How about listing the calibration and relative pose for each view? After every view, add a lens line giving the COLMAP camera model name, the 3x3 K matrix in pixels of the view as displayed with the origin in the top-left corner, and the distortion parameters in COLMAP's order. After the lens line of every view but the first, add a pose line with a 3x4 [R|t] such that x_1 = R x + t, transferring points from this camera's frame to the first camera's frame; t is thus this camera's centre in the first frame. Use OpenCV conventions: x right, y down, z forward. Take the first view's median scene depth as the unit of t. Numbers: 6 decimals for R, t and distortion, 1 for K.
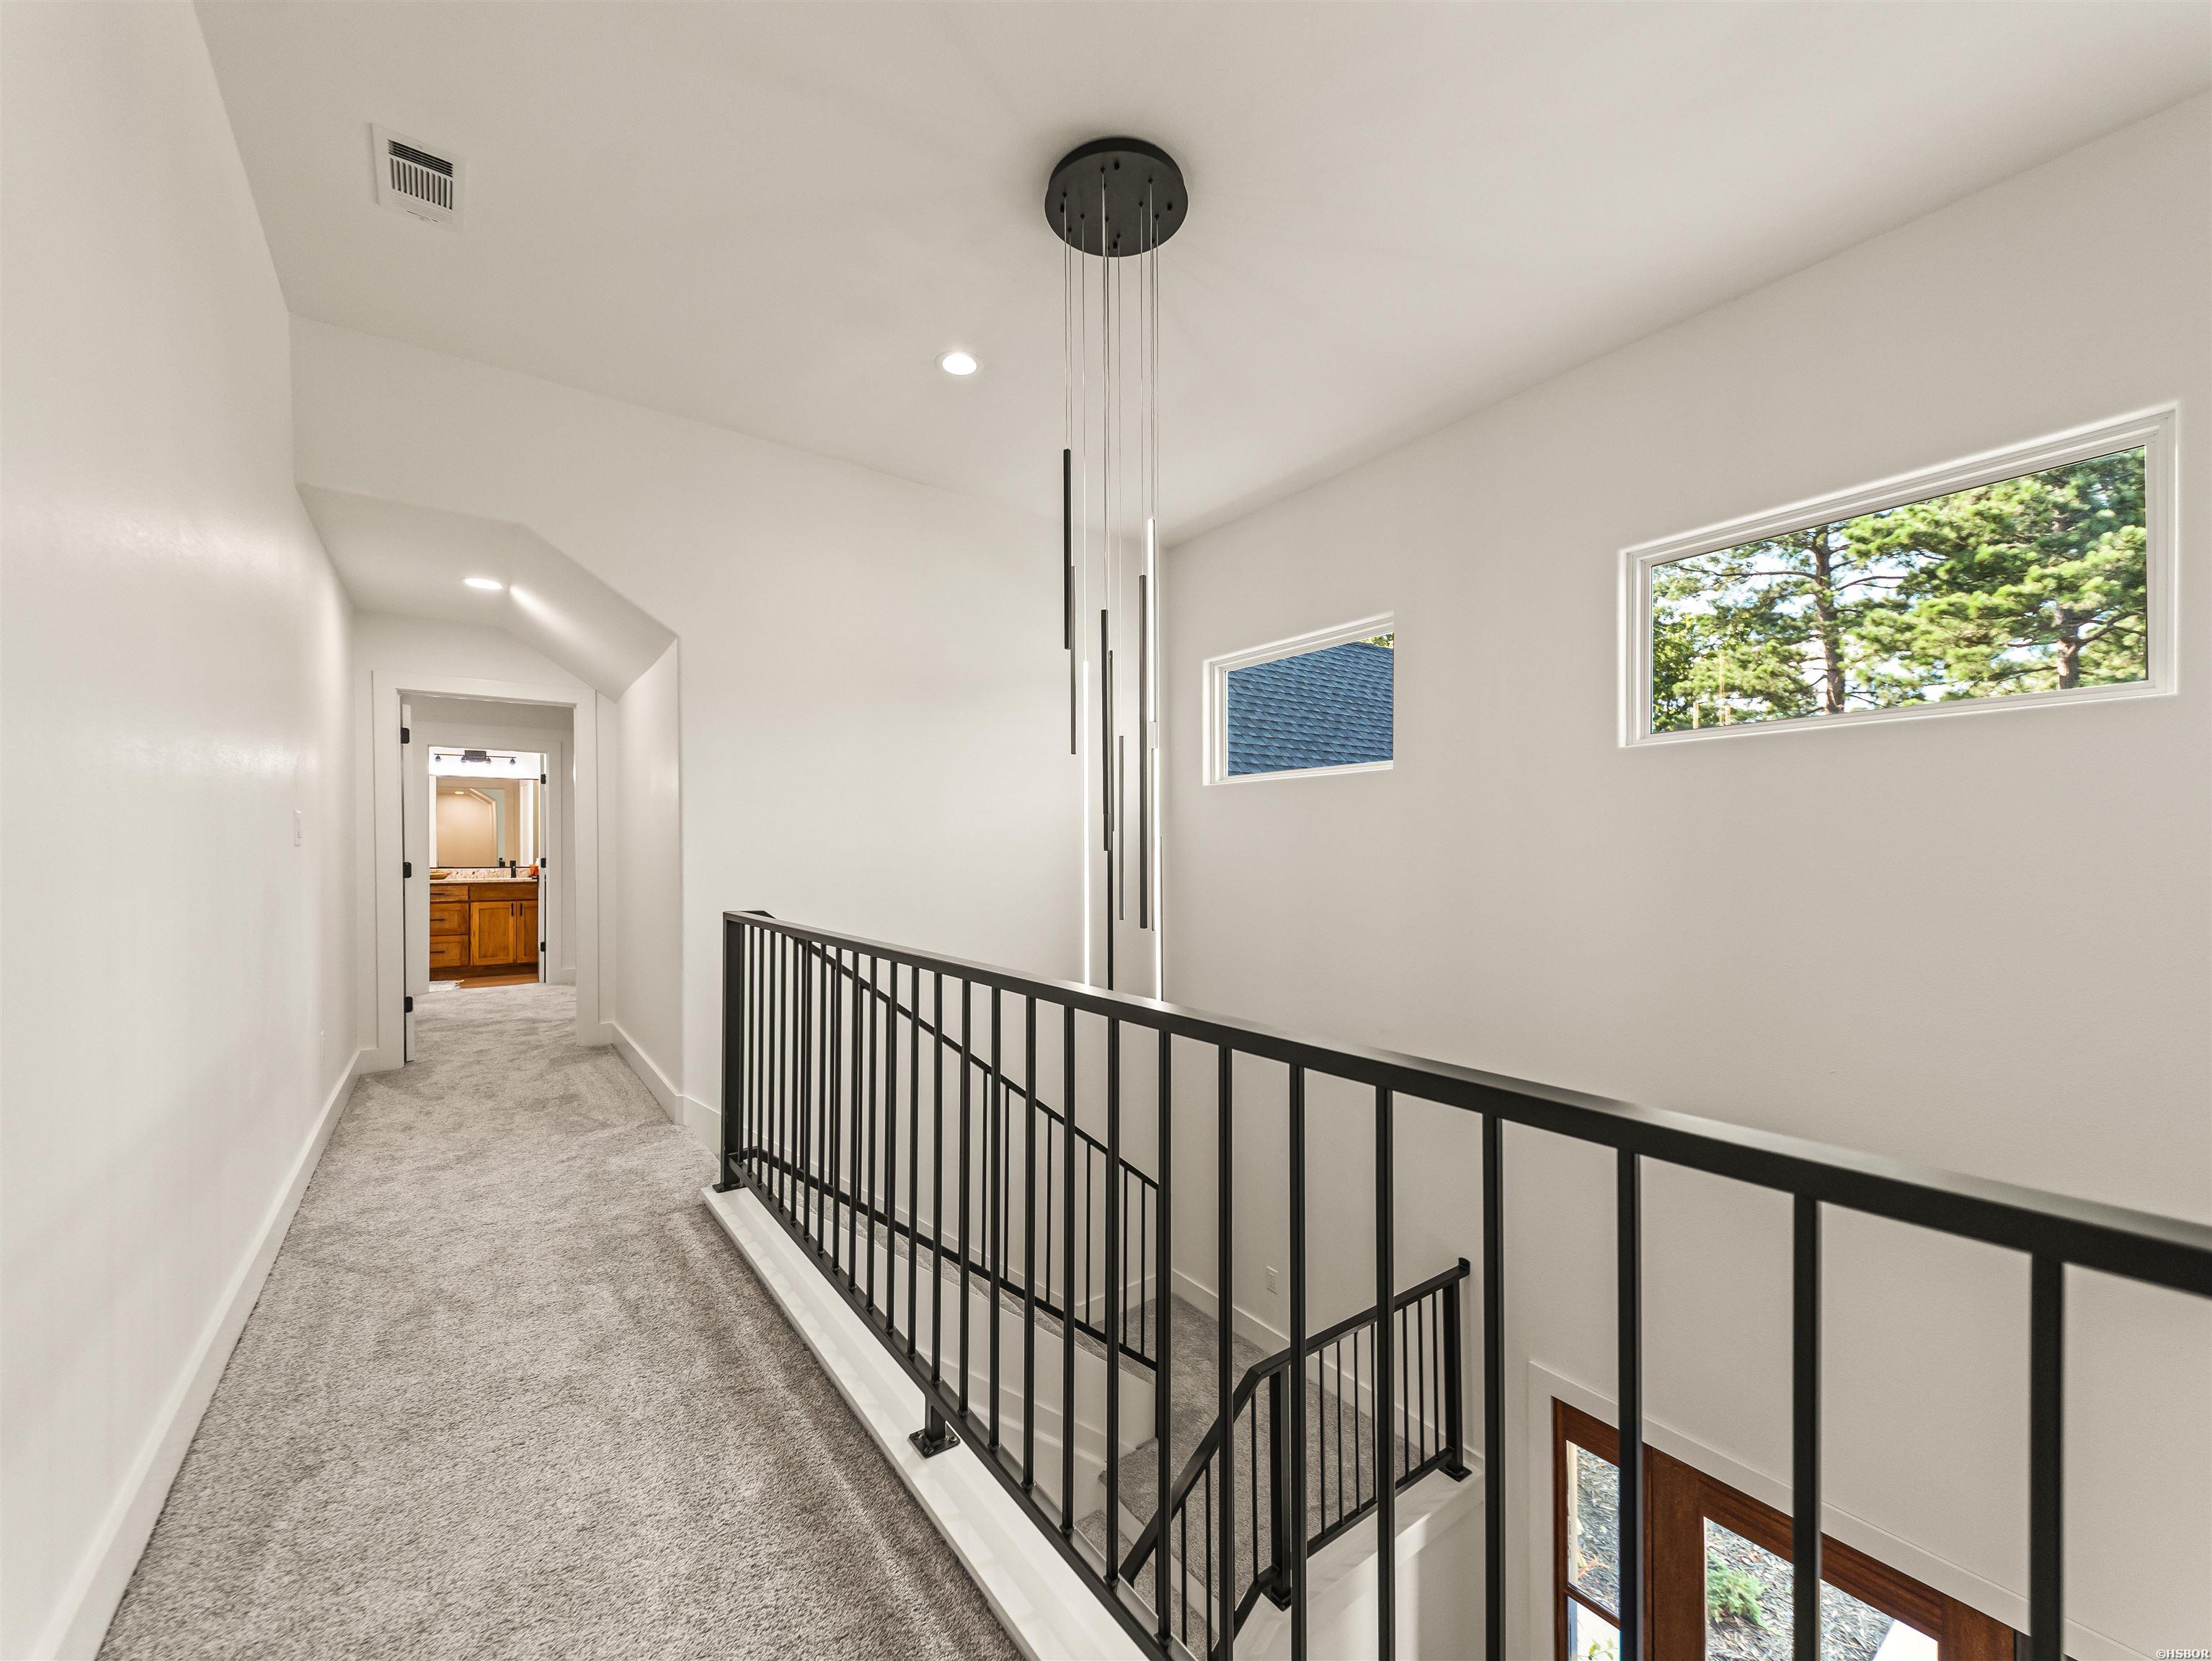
lens RADIAL K [[860.8, 0, 1110.6], [0, 860.8, 840.0], [0, 0, 1]] dist [0.000056, -0.000054]
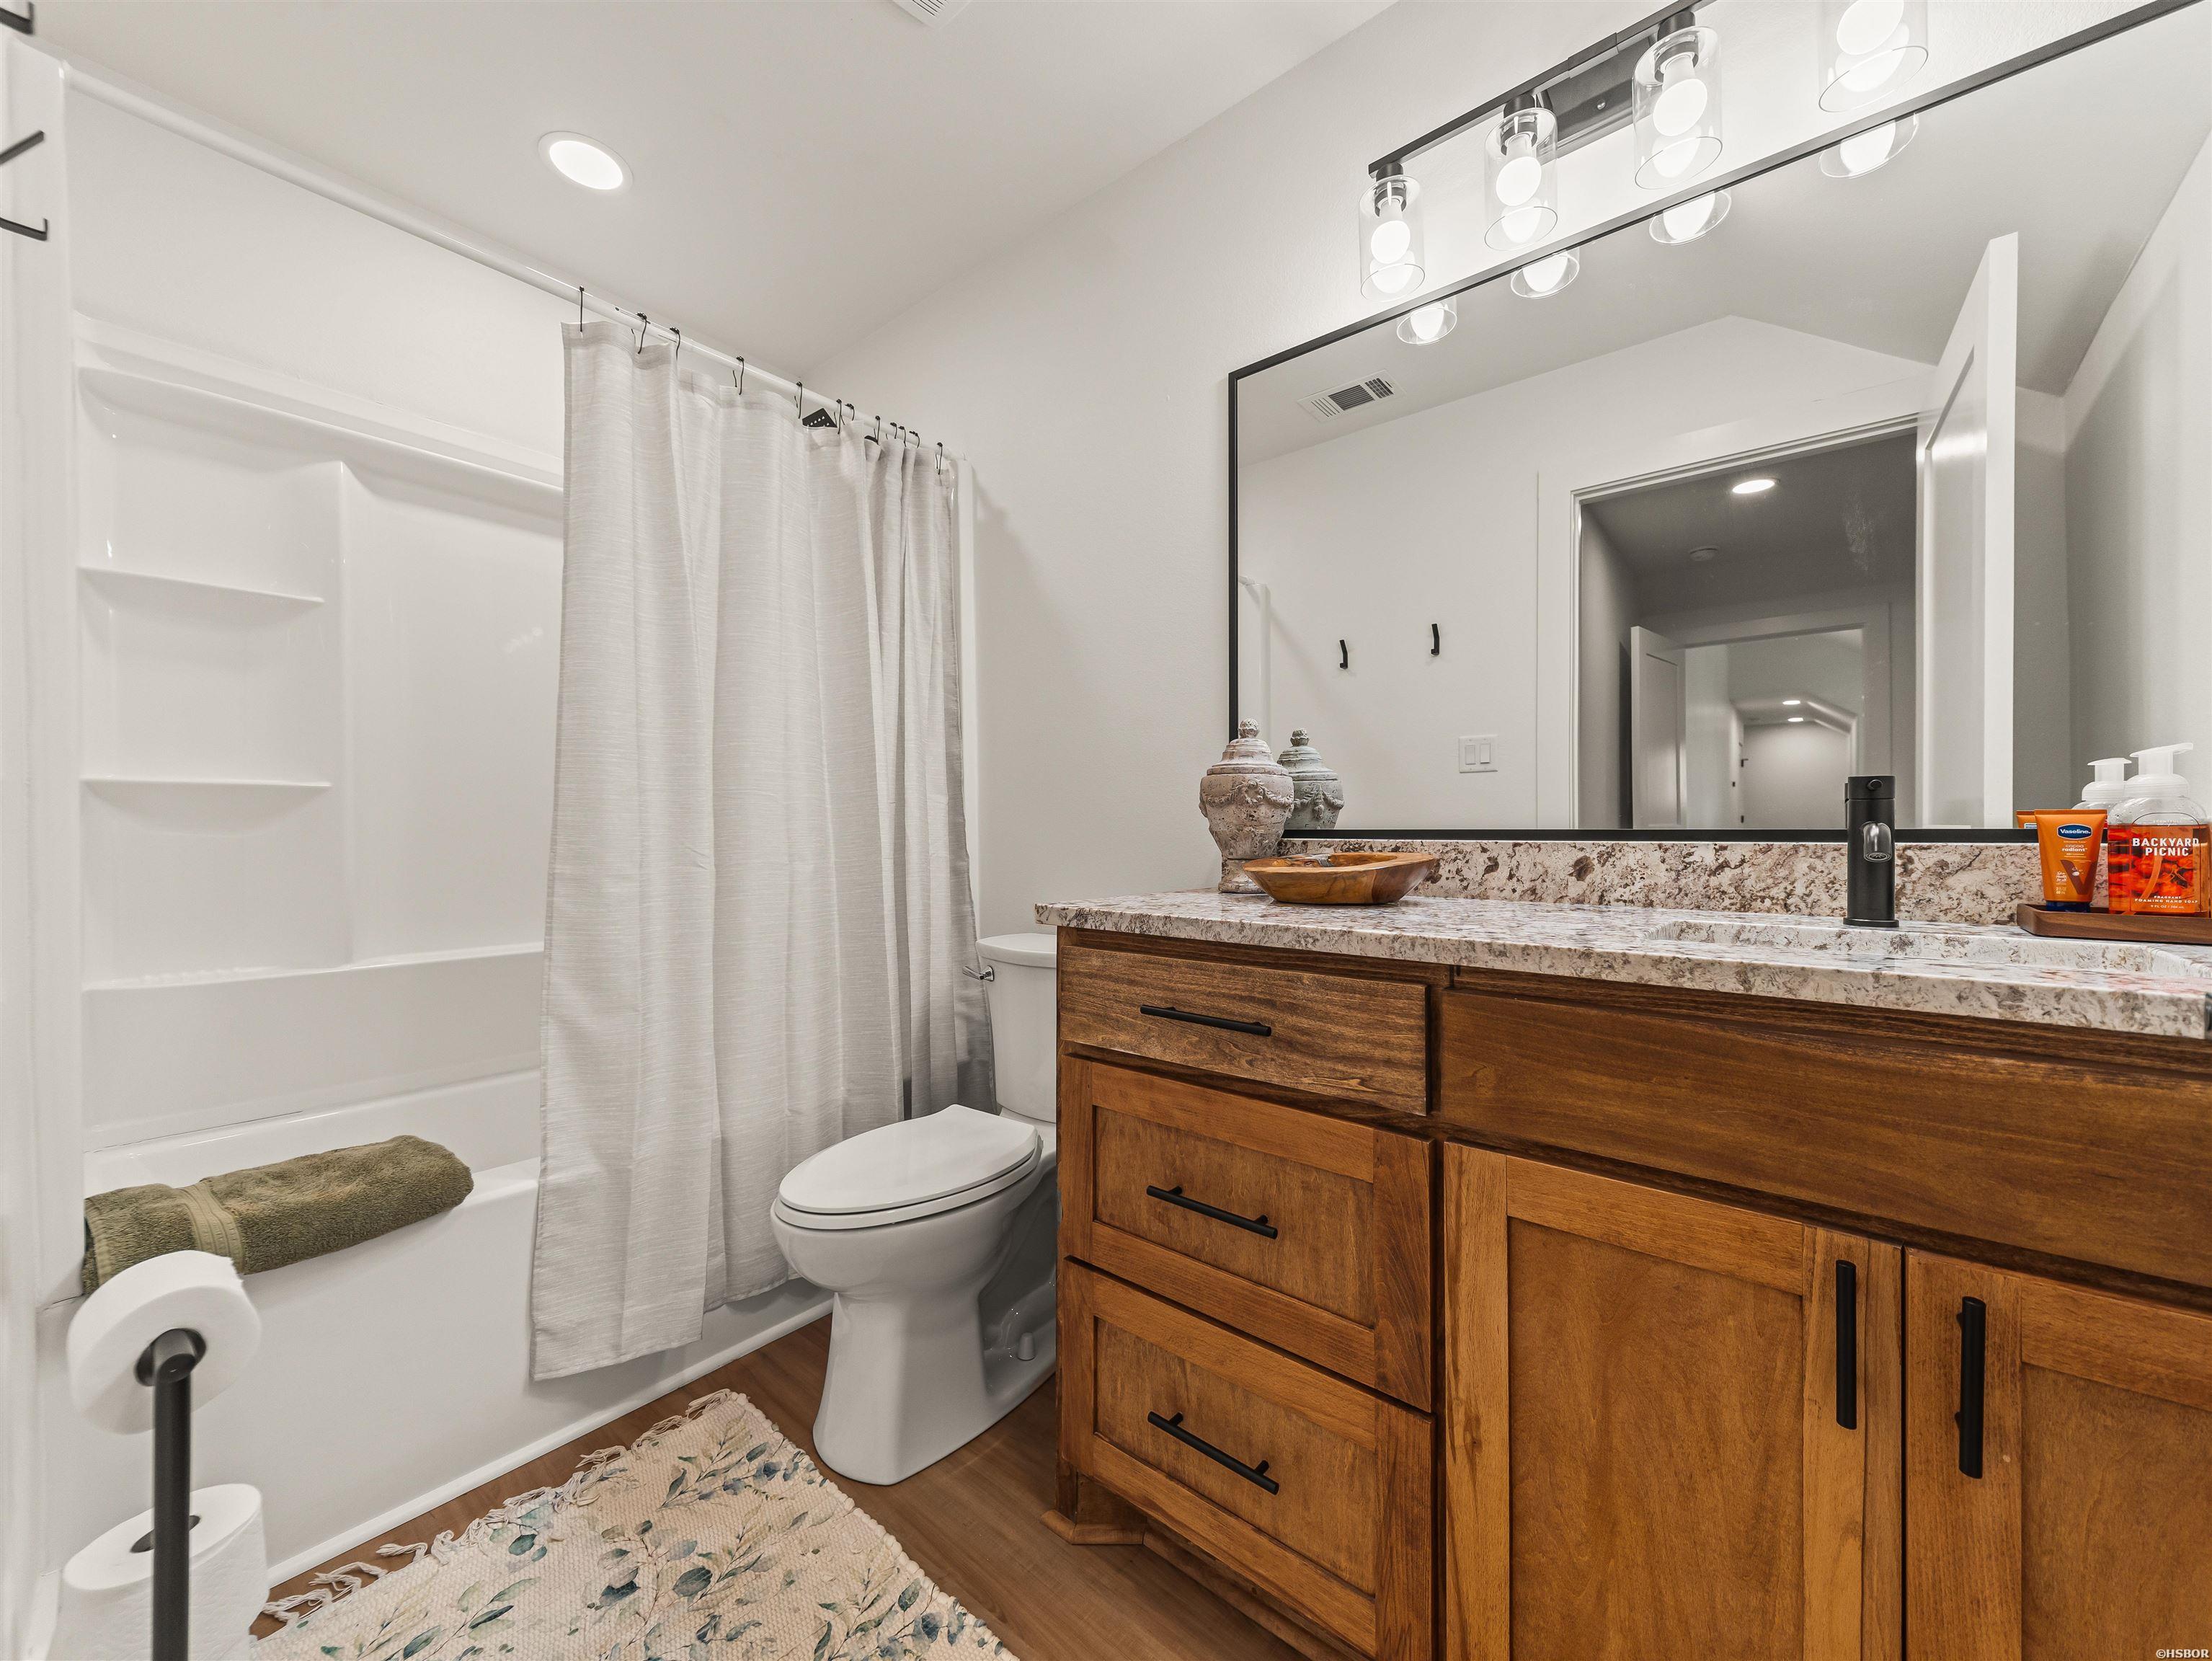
lens RADIAL K [[860.8, 0, 1111.1], [0, 860.8, 830.1], [0, 0, 1]] dist [0.000056, -0.000054]
pose [[0.212125, 0.002338, -0.977240, -0.635039], [0.006708, 0.999970, 0.003848, 0.031069], [0.977220, -0.007372, 0.212103, 0.921743]]
